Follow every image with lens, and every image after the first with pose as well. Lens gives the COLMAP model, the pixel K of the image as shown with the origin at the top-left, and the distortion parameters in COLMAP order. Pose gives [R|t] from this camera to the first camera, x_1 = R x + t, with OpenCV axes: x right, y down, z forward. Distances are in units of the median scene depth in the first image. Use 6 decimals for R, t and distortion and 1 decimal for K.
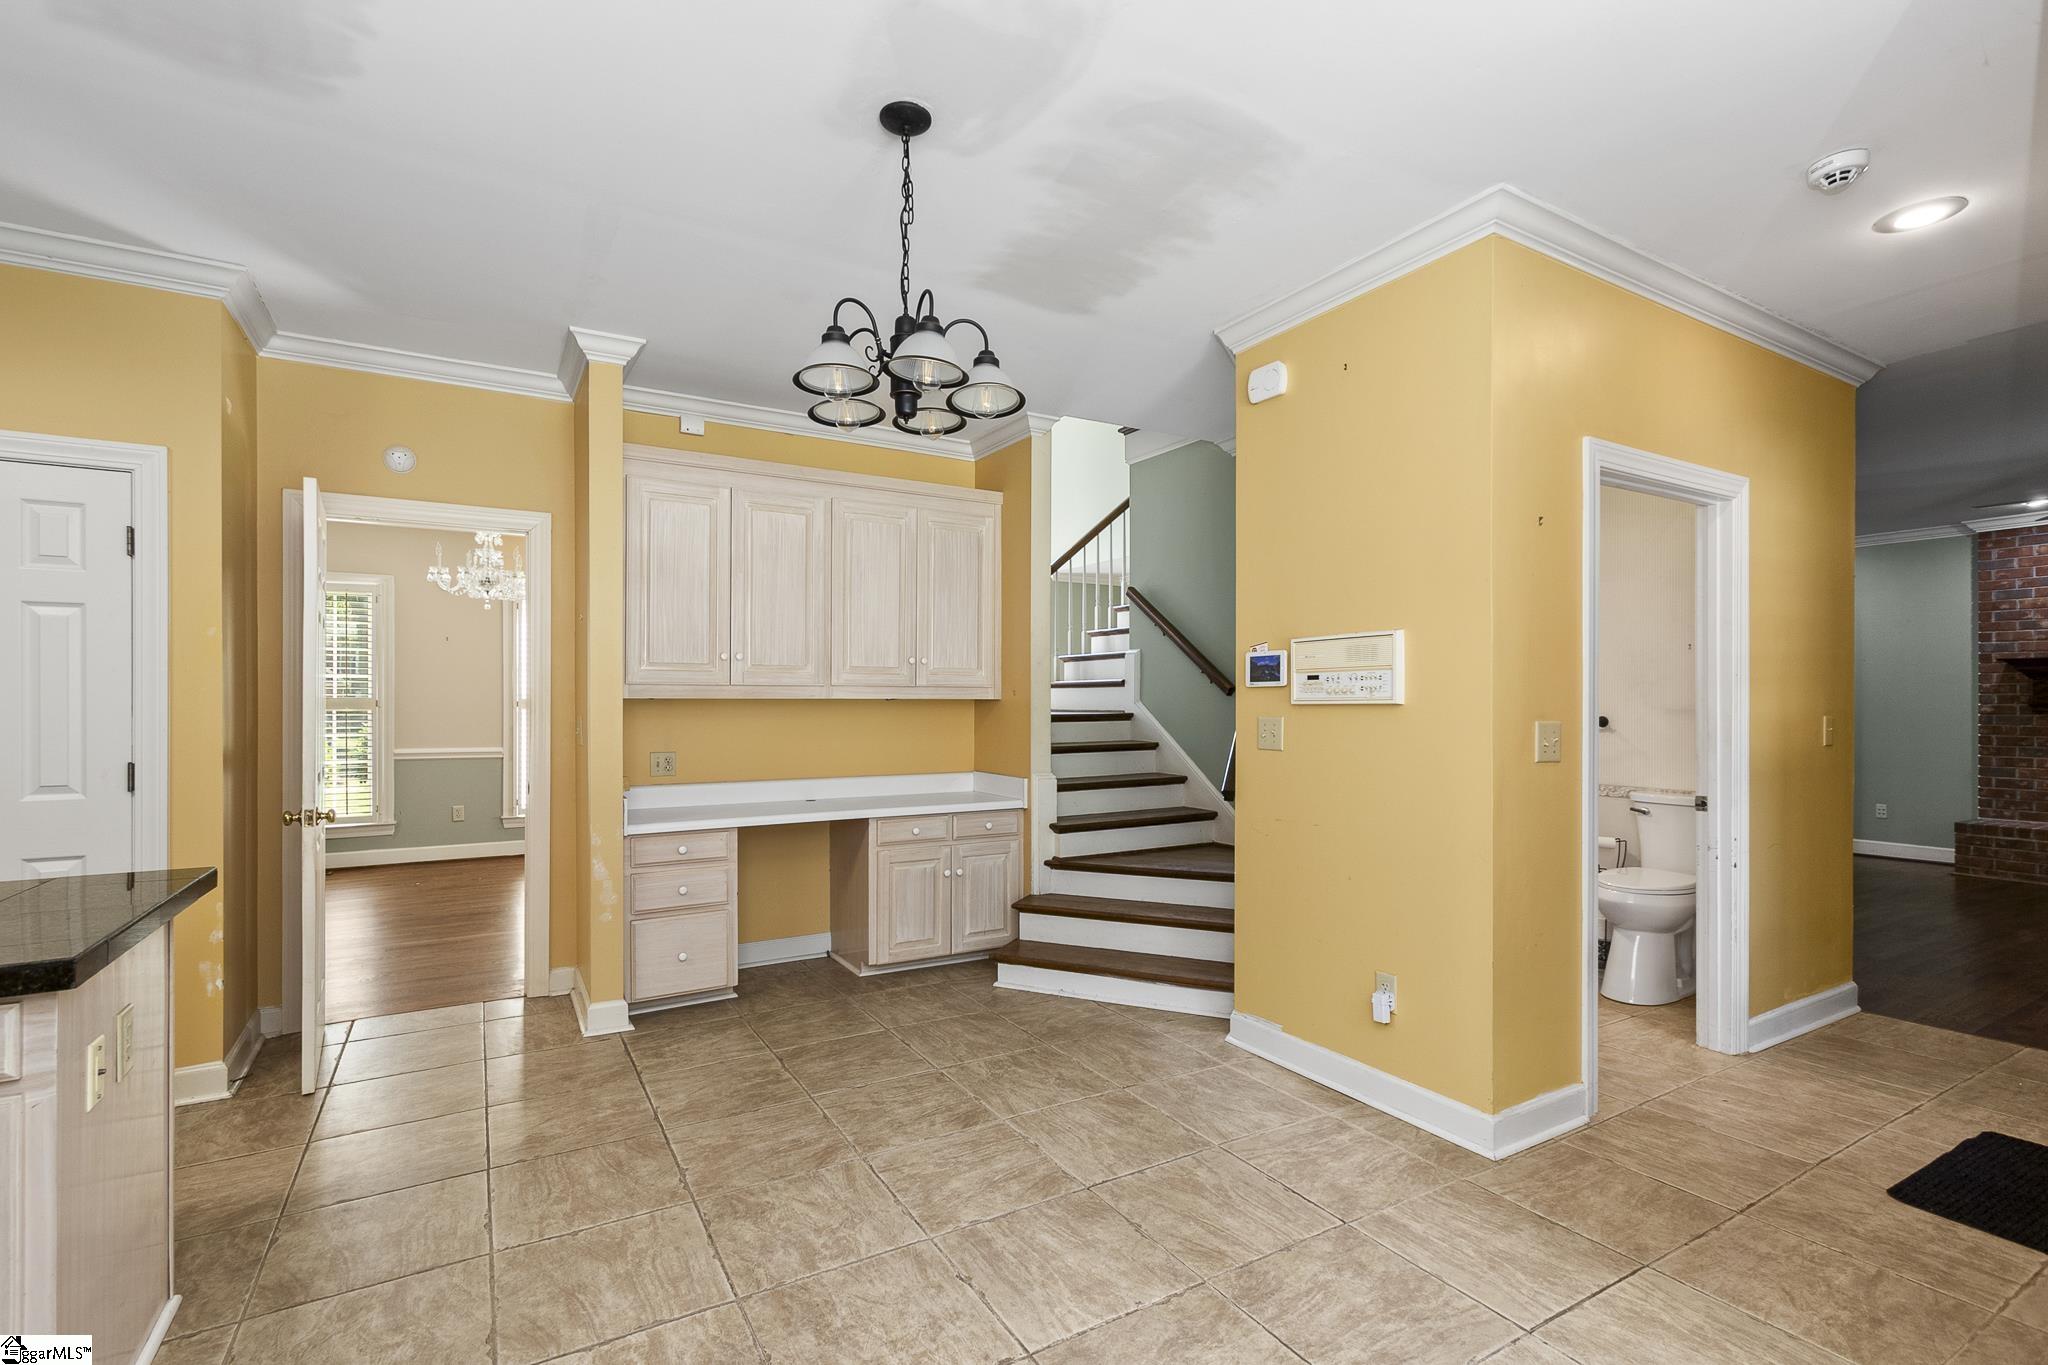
lens RADIAL K [[929.1, 0, 1012.7], [0, 929.1, 699.6], [0, 0, 1]] dist [0.002358, -0.001064]
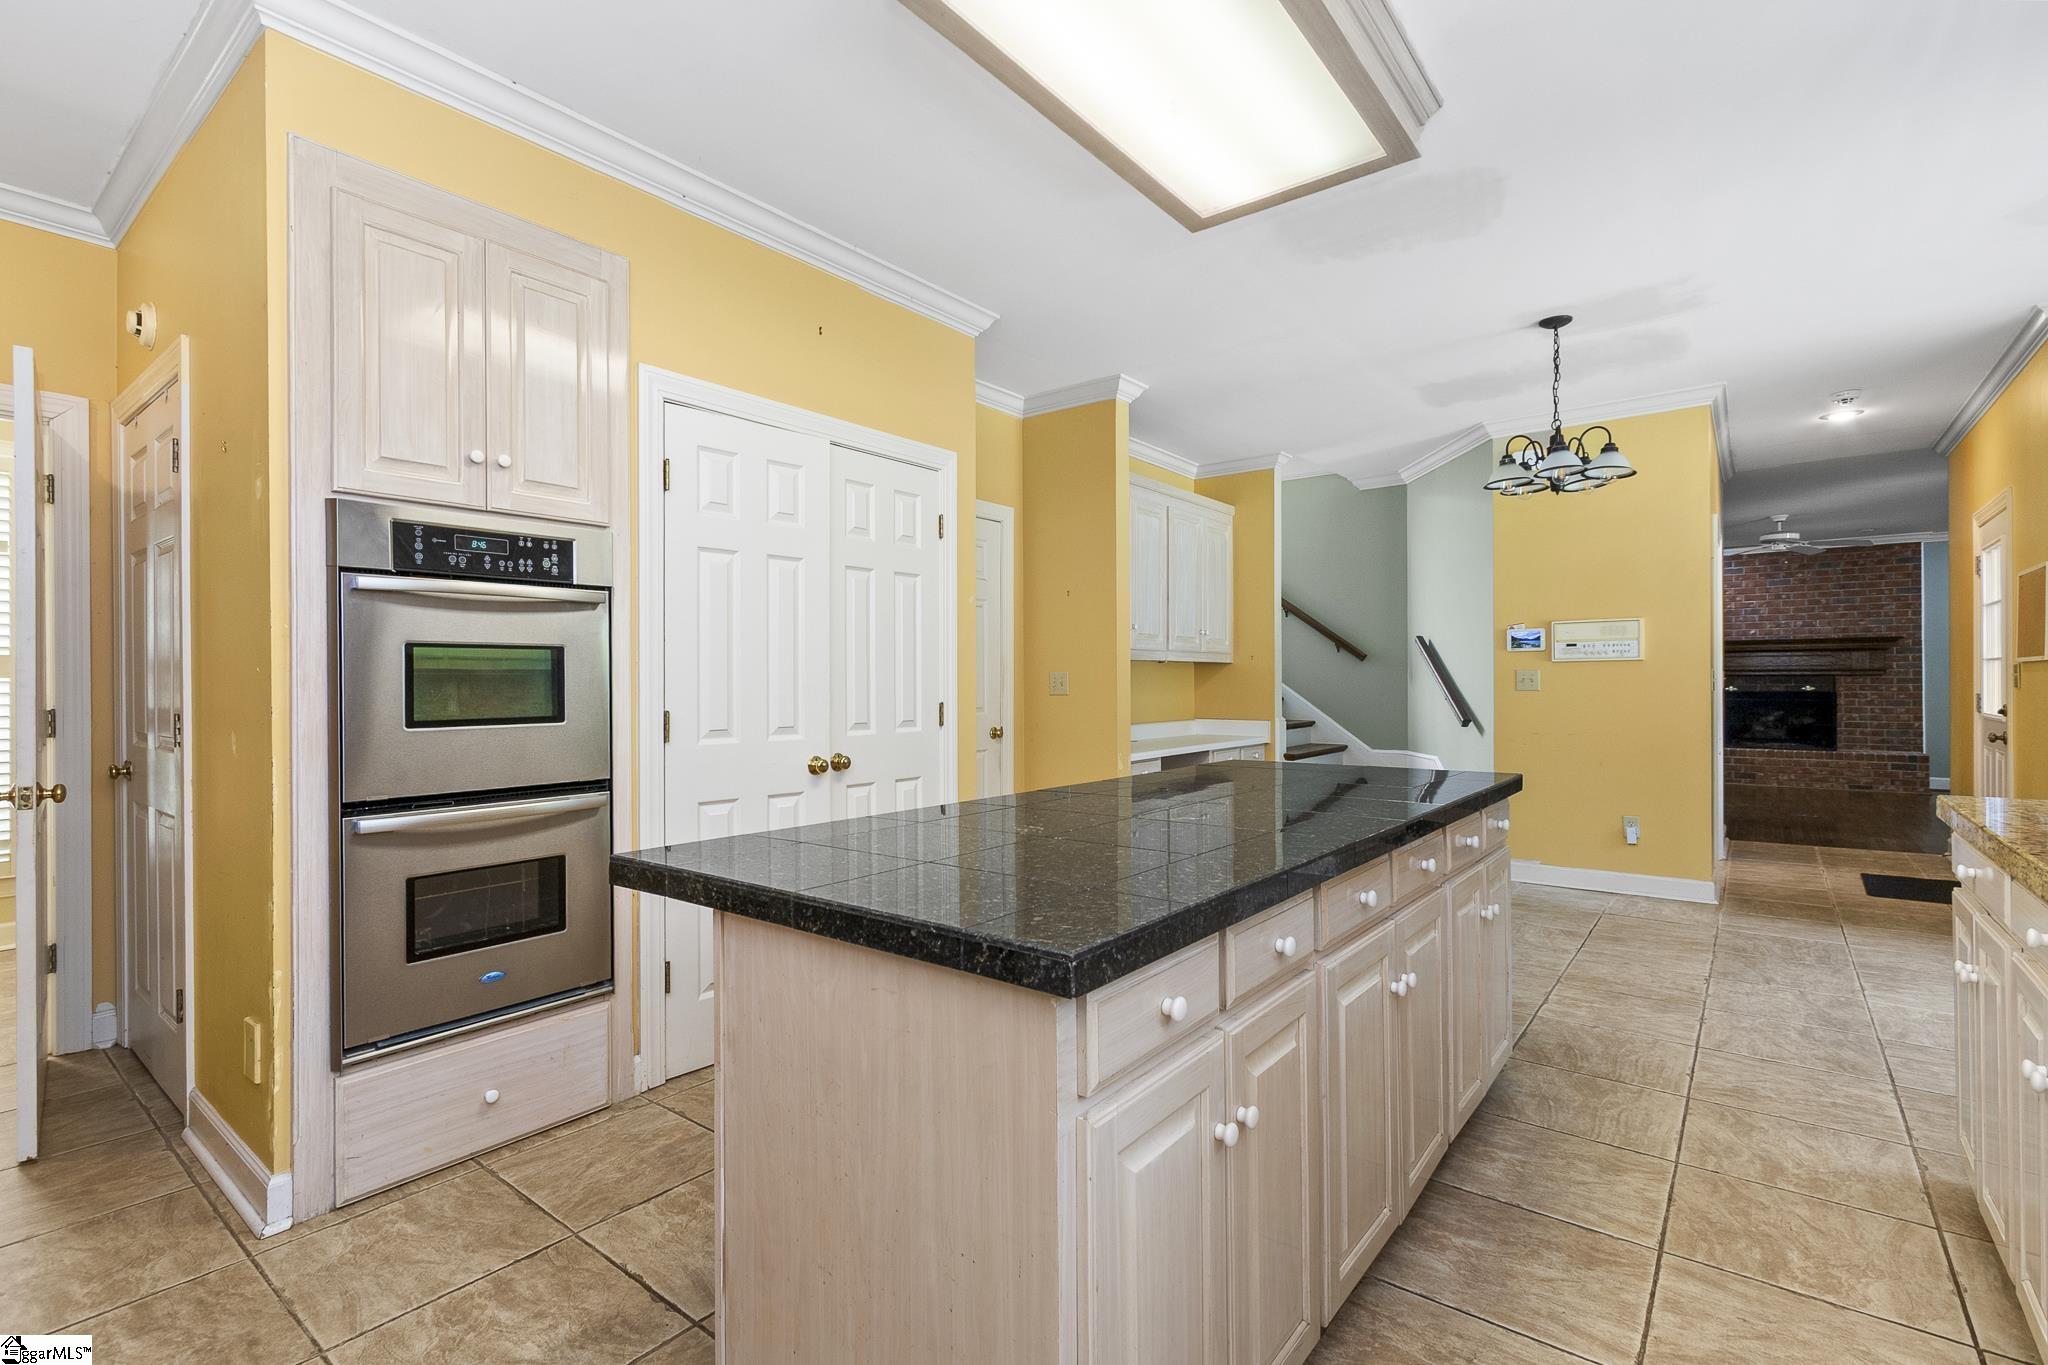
lens RADIAL K [[929.1, 0, 1023.8], [0, 929.1, 674.9], [0, 0, 1]] dist [0.002358, -0.001064]
pose [[0.934728, -0.001970, 0.355359, -0.480640], [0.002636, 0.999996, -0.001391, 0.011879], [-0.355355, 0.002237, 0.934729, -0.081518]]
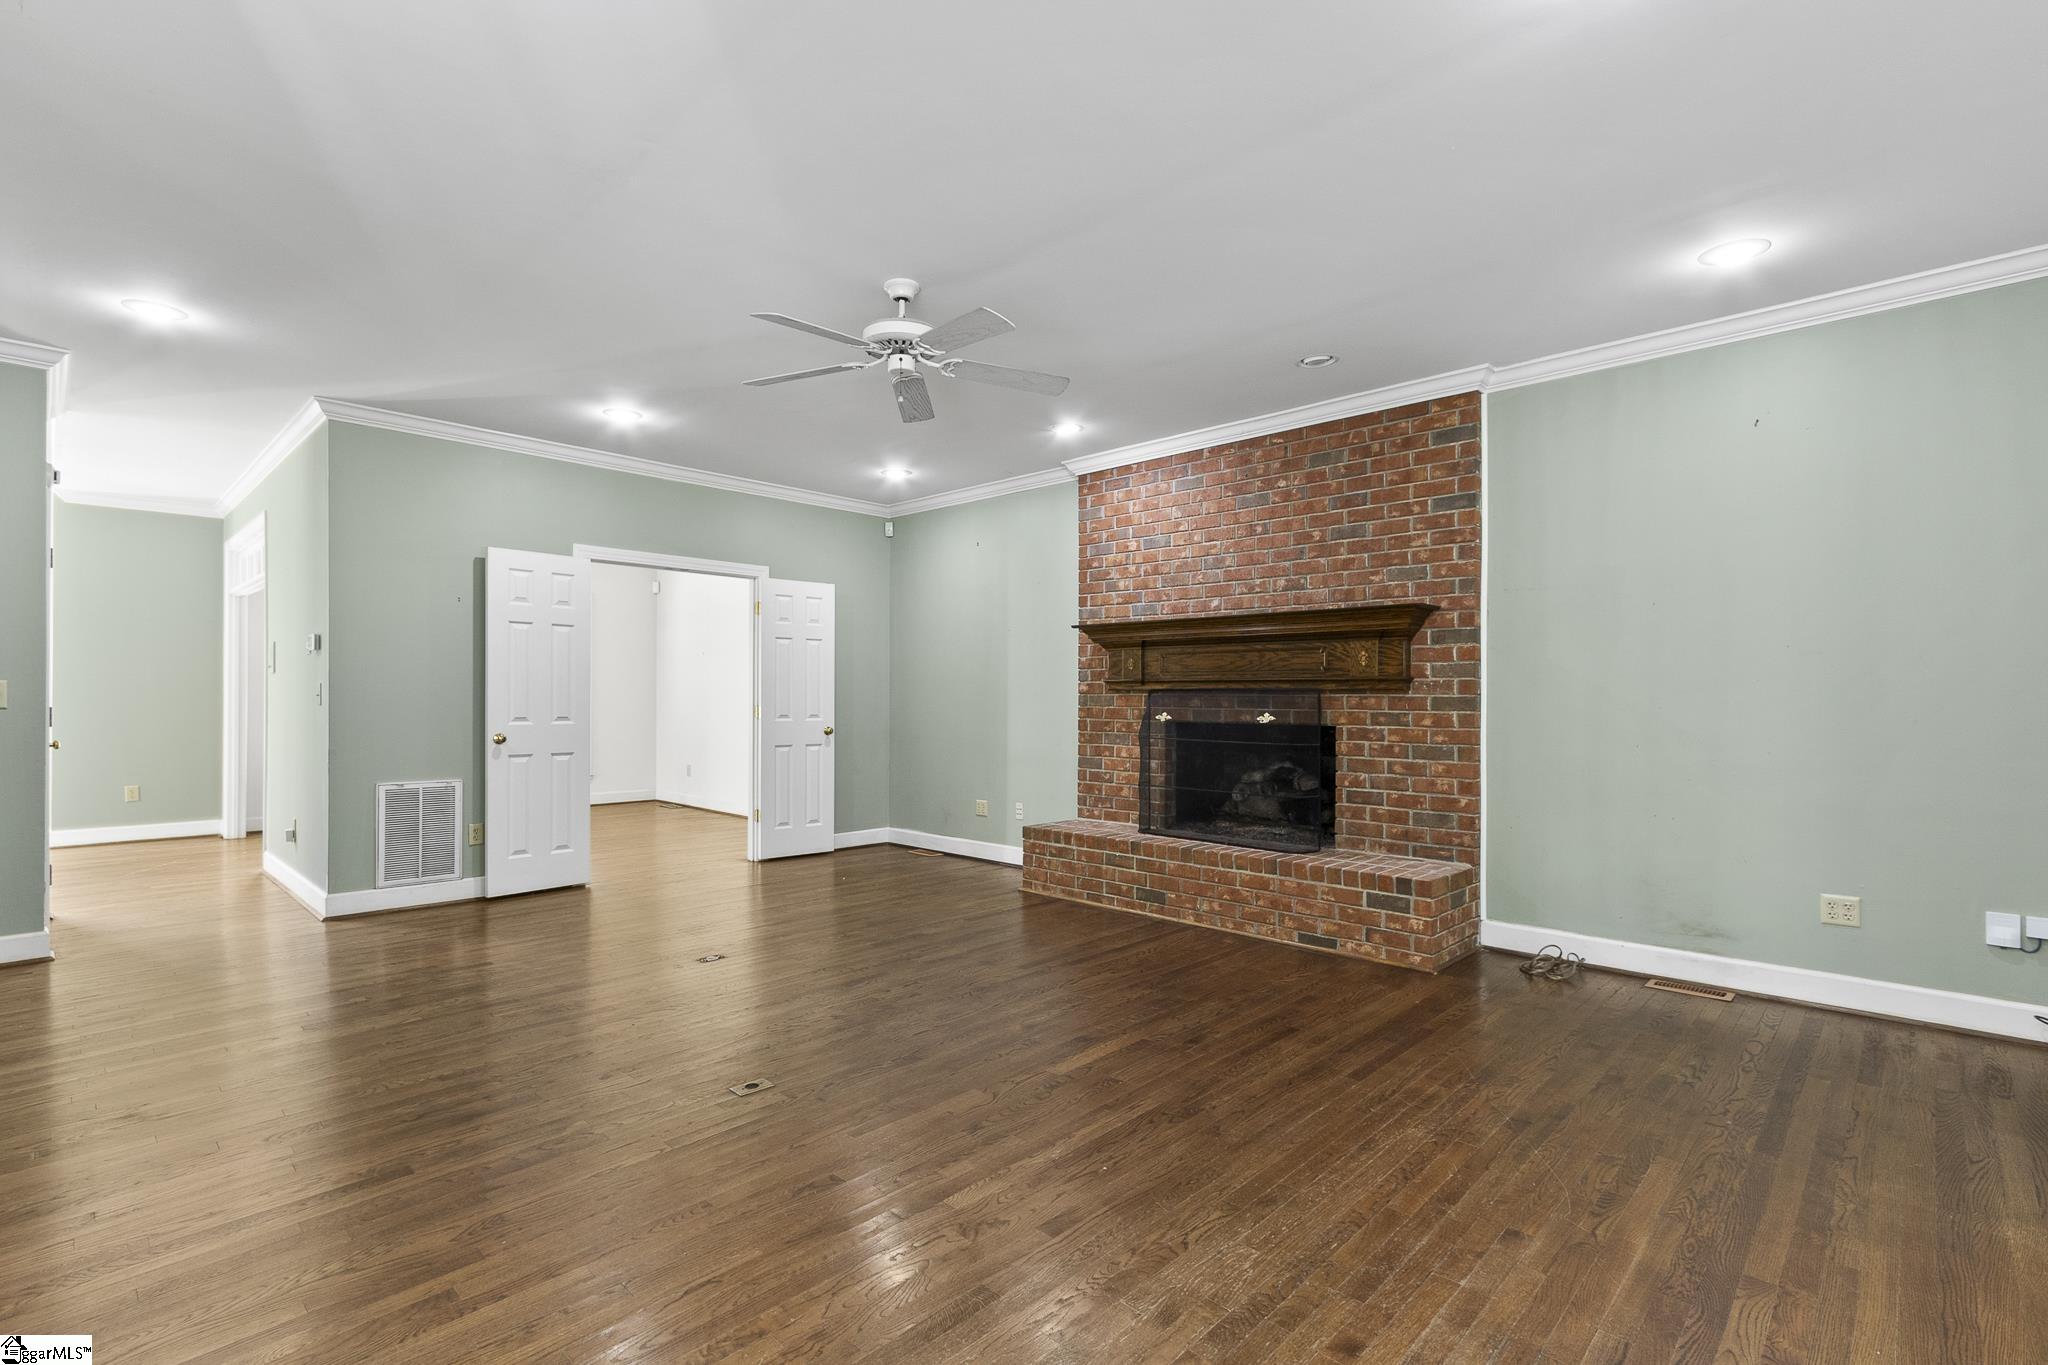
lens RADIAL K [[929.1, 0, 1005.7], [0, 929.1, 696.8], [0, 0, 1]] dist [0.002358, -0.001064]
pose [[0.961174, 0.004649, 0.275904, 0.818383], [-0.005969, 0.999974, 0.003946, 0.016995], [-0.275879, -0.005440, 0.961177, 0.237350]]
